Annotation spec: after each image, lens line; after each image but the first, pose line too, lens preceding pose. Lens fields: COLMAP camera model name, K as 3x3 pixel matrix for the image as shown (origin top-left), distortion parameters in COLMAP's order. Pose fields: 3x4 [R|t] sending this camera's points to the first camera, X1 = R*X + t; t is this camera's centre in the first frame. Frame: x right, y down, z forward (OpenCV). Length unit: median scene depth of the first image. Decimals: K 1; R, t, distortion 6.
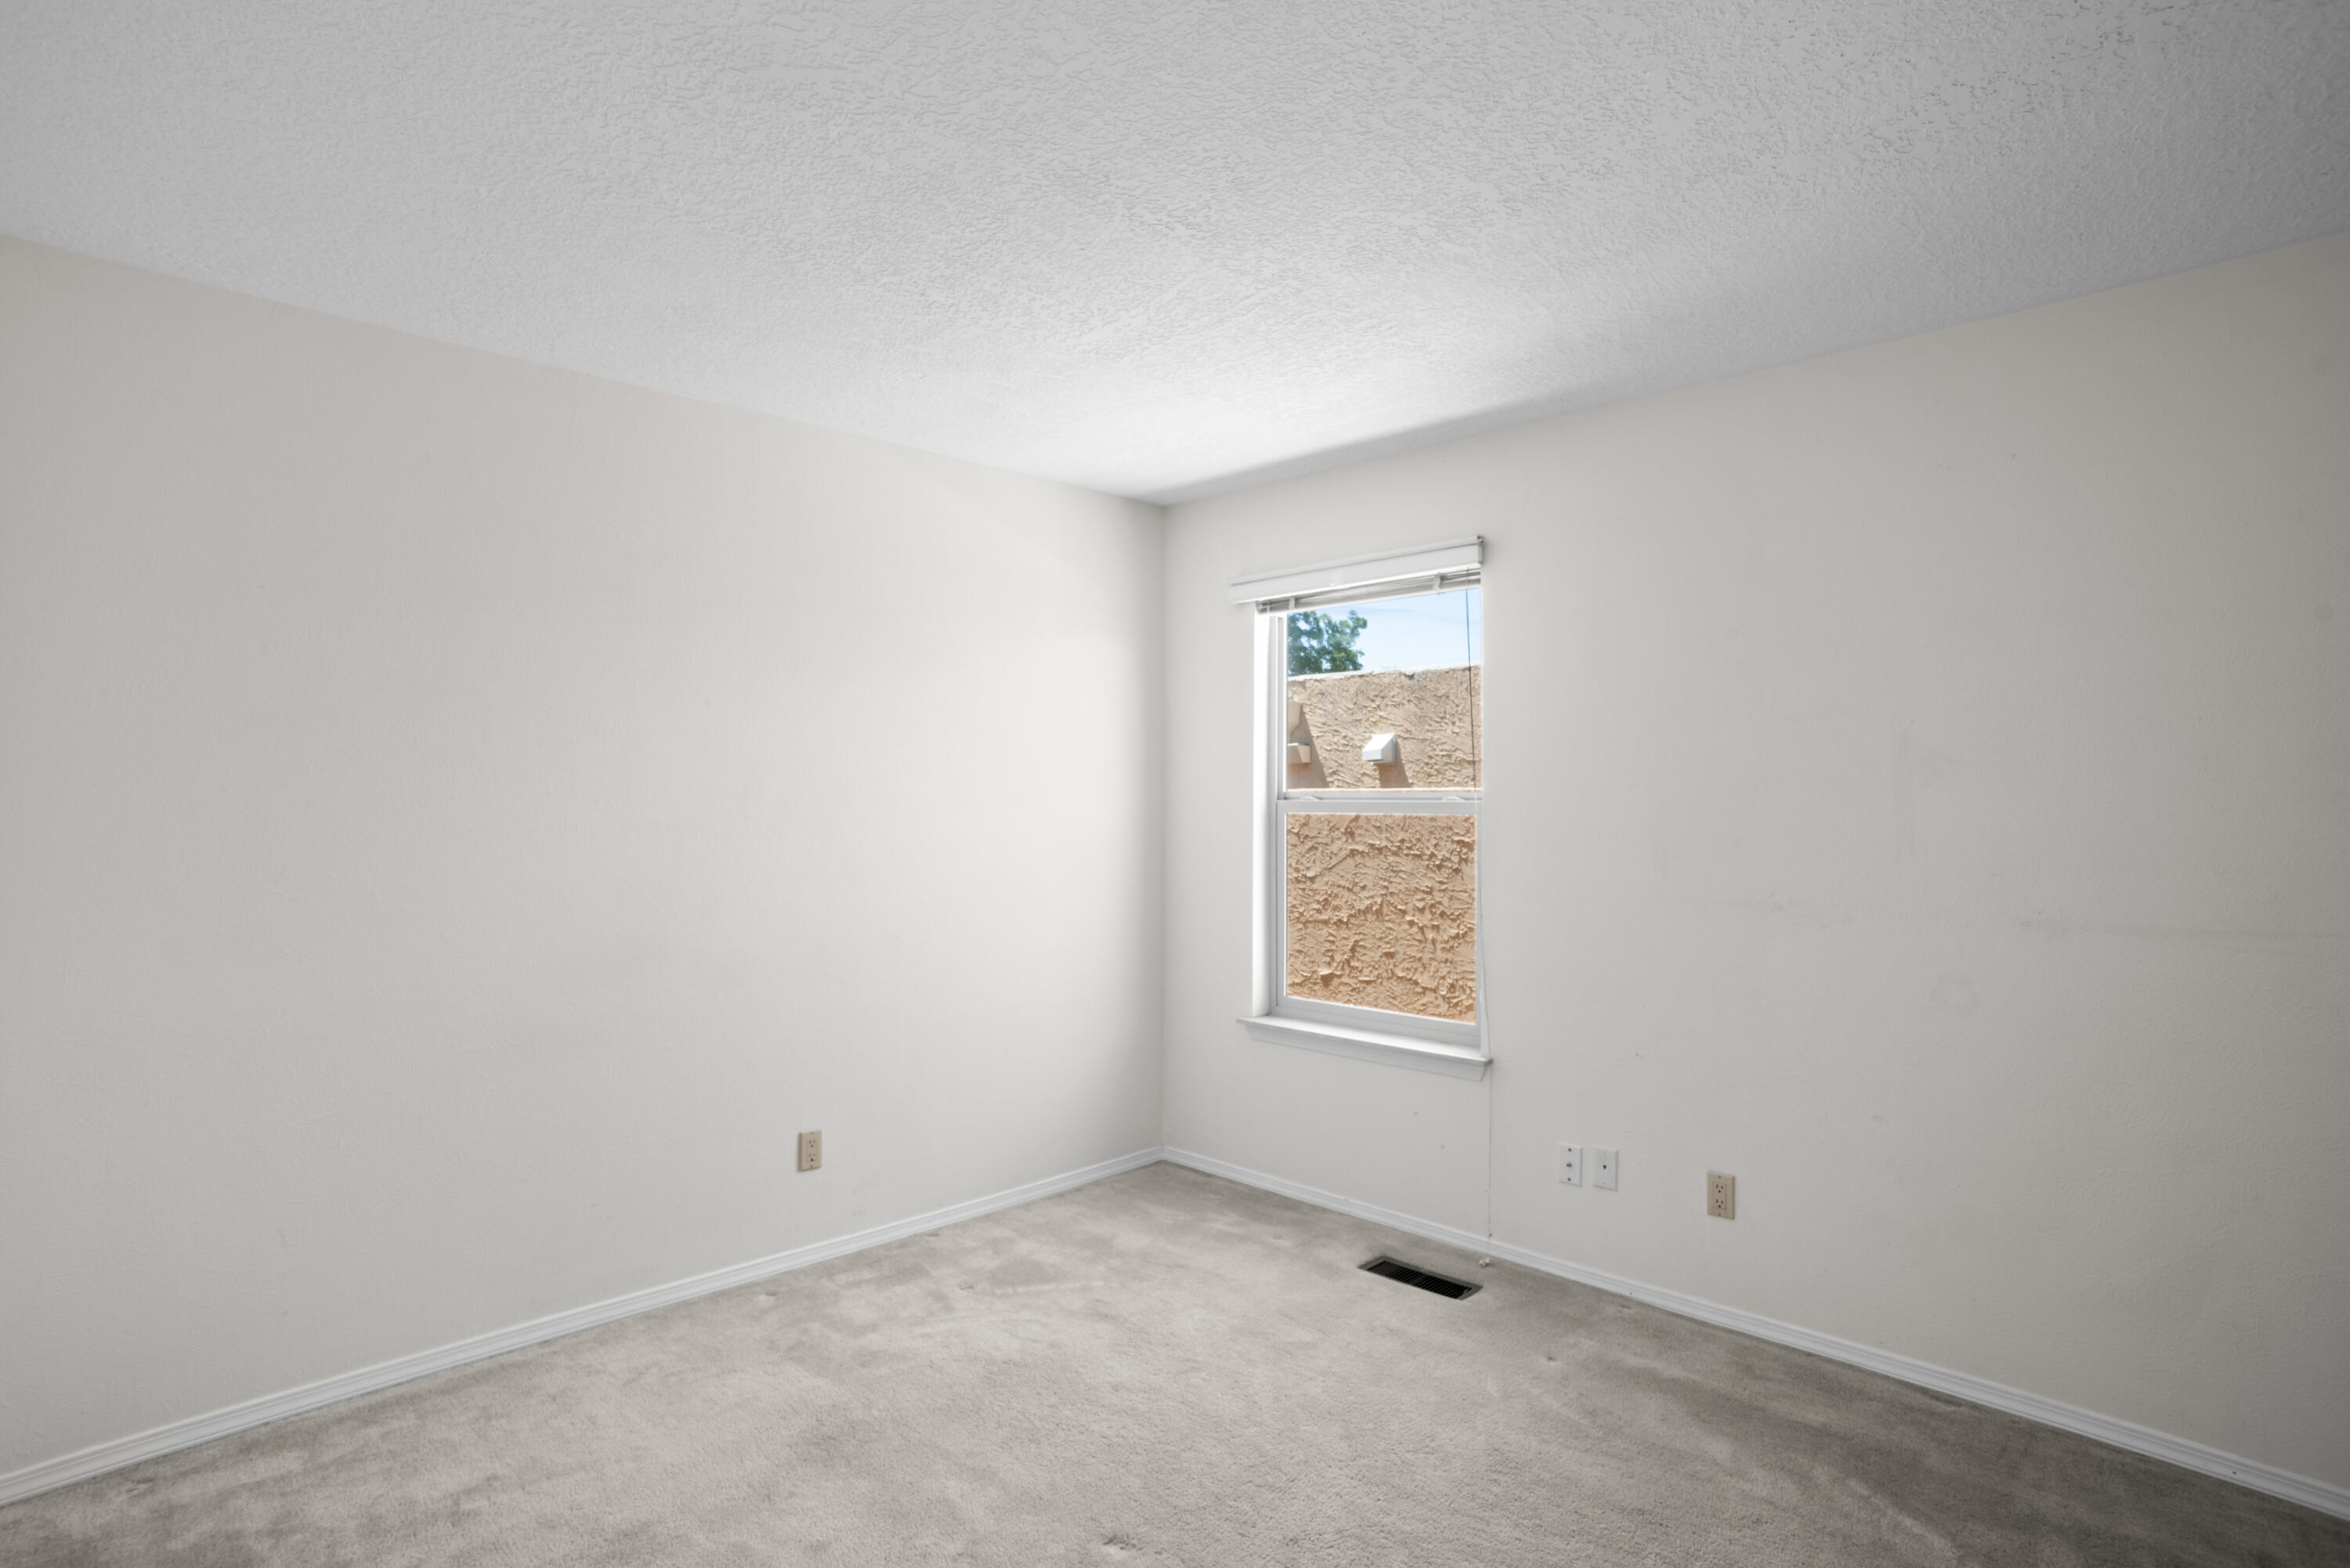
lens RADIAL K [[1232.1, 0, 1175.0], [0, 1232.1, 784.0], [0, 0, 1]] dist [0.000095, -0.000007]
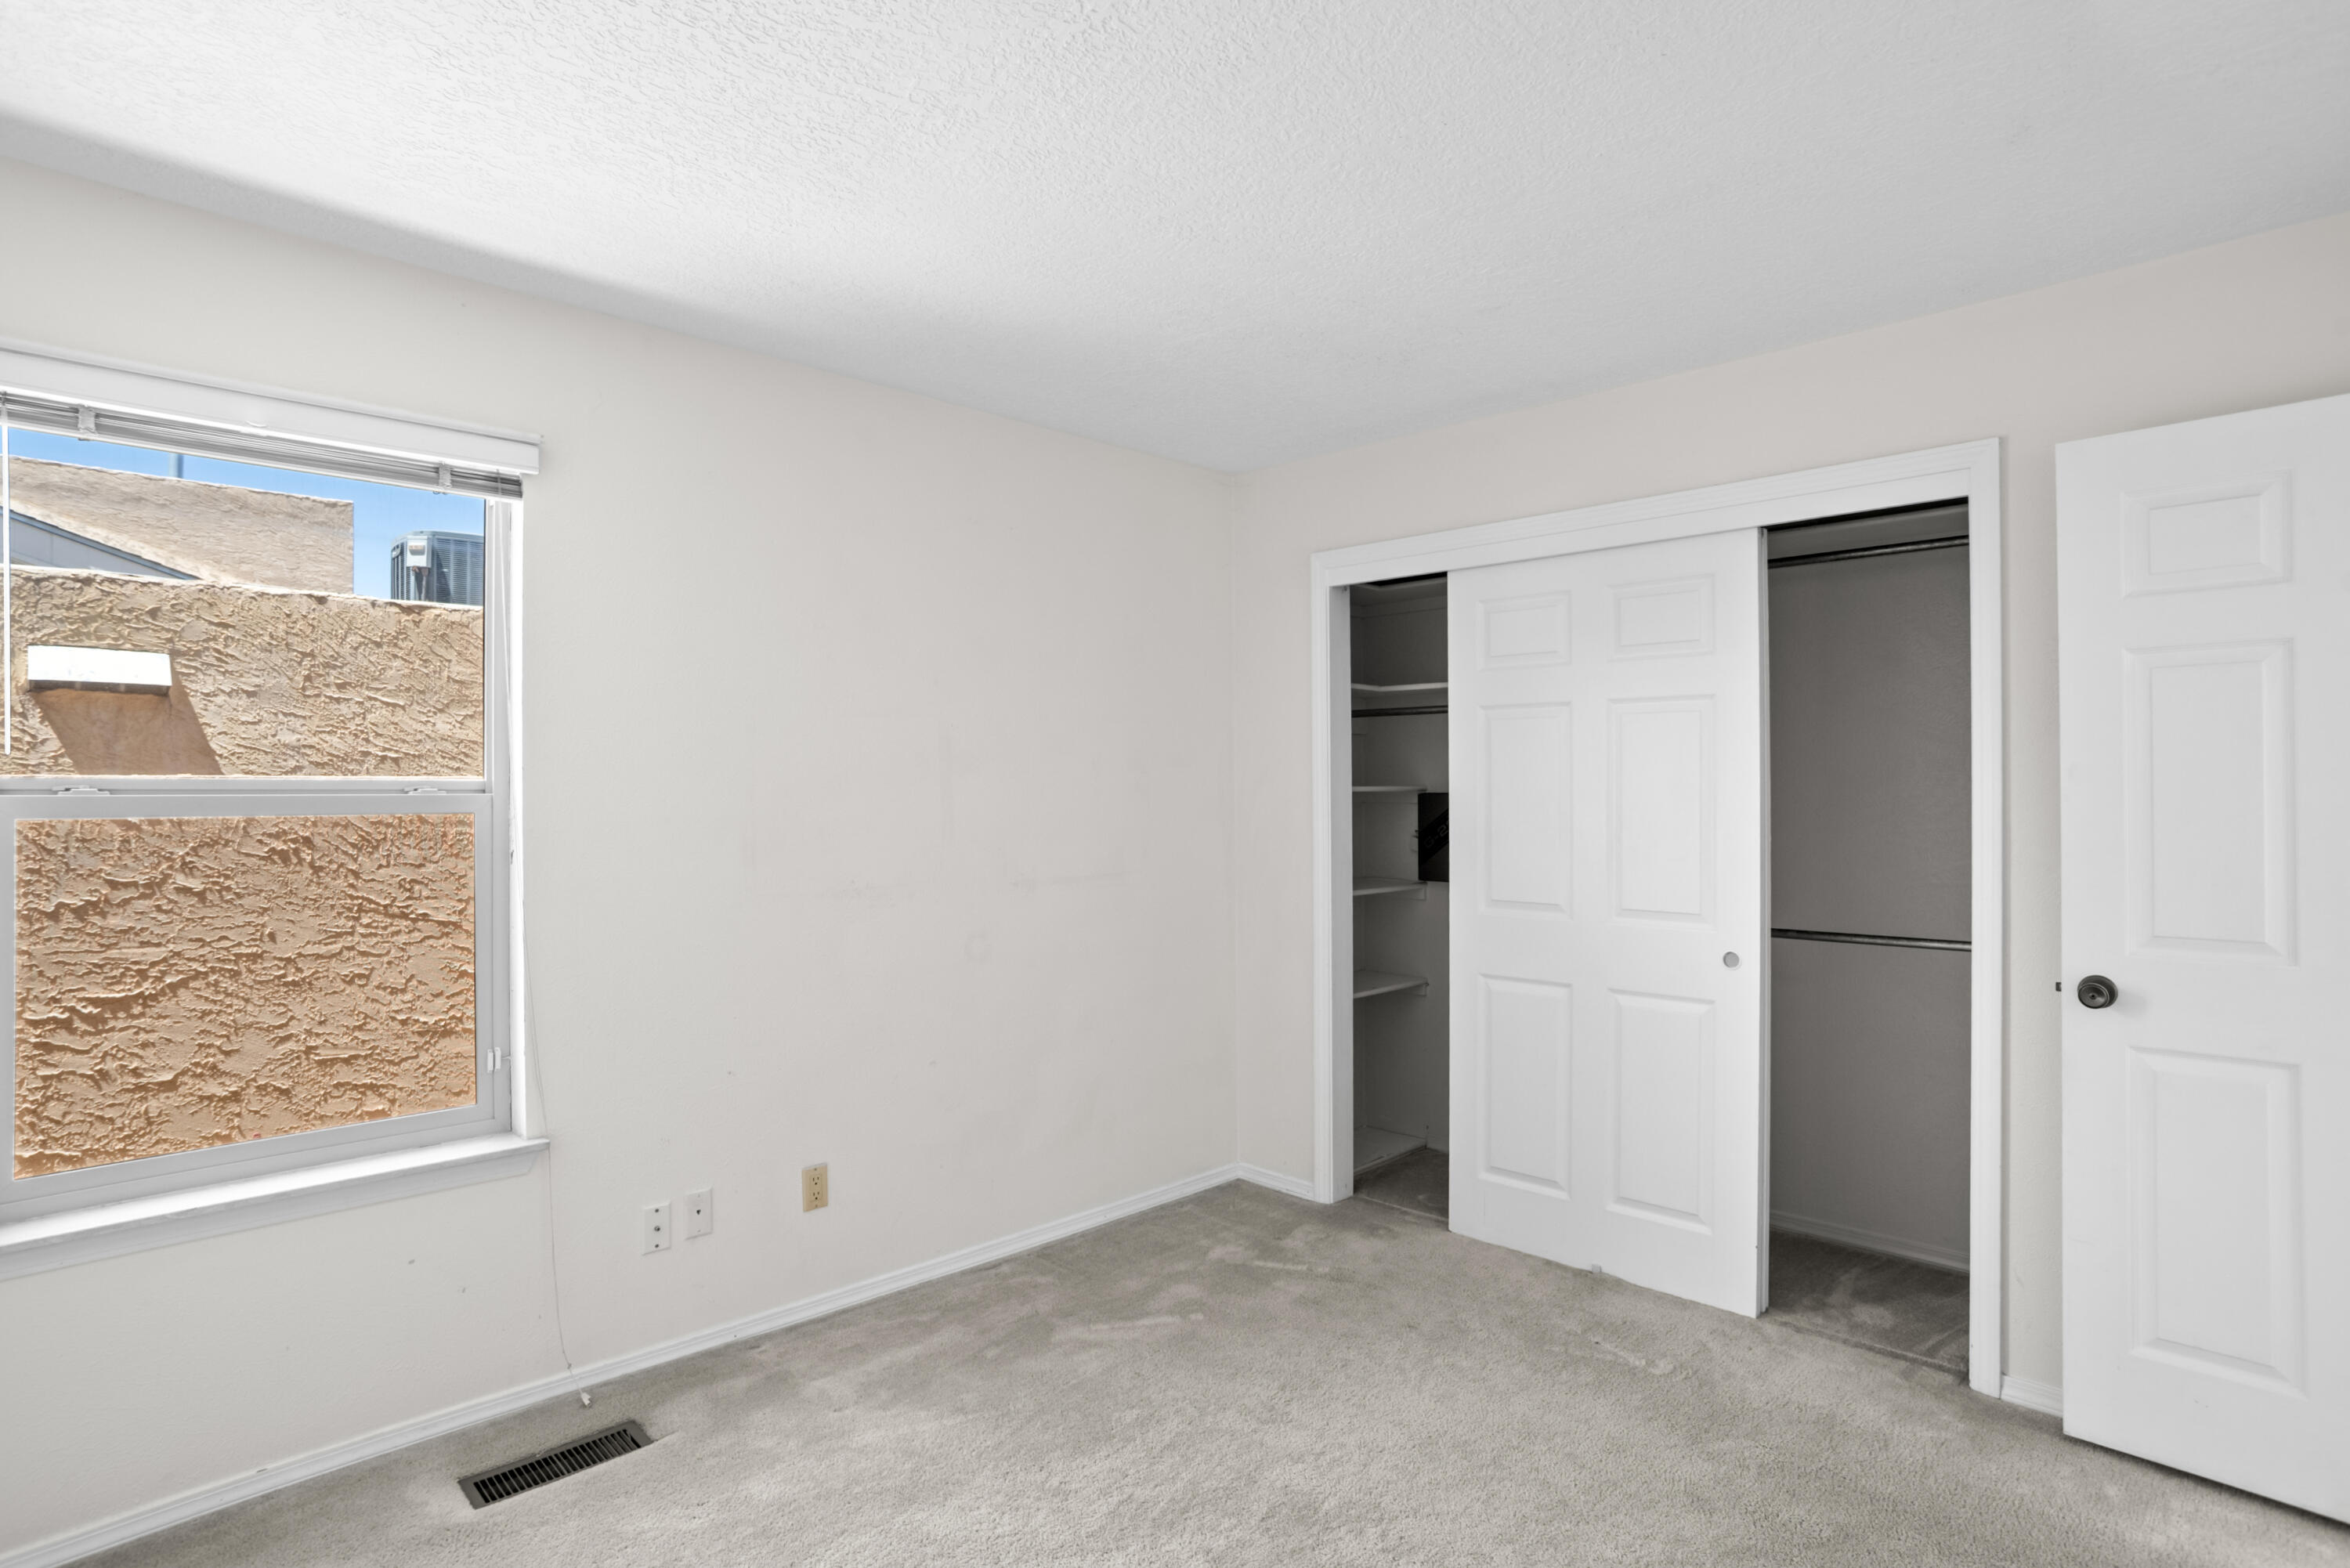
lens RADIAL K [[1255.1, 0, 1174.5], [0, 1255.1, 813.2], [0, 0, 1]] dist [-0.002256, -0.000342]
pose [[0.031611, -0.013154, 0.999414, -0.524497], [-0.005596, 0.999895, 0.013338, 0.014881], [-0.999485, -0.006014, 0.031534, 0.639447]]
